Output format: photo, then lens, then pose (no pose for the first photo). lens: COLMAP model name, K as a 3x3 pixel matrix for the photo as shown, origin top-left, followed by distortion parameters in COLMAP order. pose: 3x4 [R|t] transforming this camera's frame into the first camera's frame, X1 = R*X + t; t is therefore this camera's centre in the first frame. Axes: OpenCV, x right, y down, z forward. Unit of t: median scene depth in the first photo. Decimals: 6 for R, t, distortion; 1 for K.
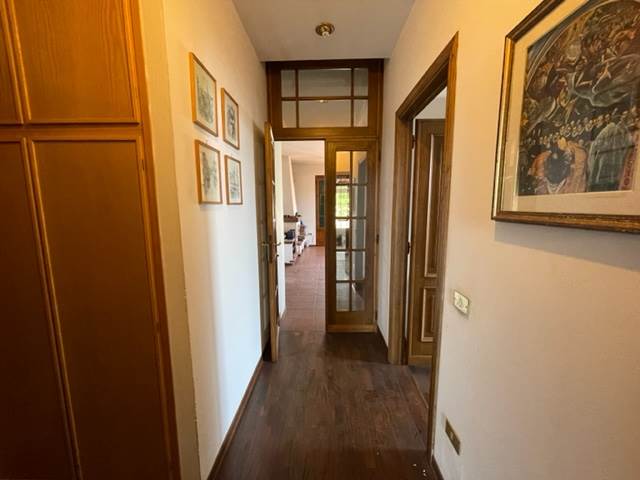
lens RADIAL K [[258.7, 0, 320.0], [0, 258.7, 240.0], [0, 0, 1]] dist [-0.000744, -0.000138]
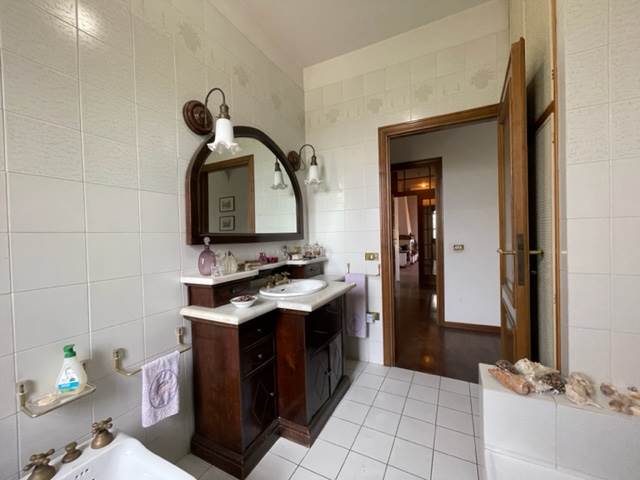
lens RADIAL K [[258.7, 0, 320.0], [0, 258.7, 240.0], [0, 0, 1]] dist [-0.000744, -0.000138]
pose [[0.900812, -0.008241, -0.434131, 0.081517], [-0.036788, 0.994777, -0.095217, 0.089381], [0.432648, 0.101743, 0.895804, -0.478591]]
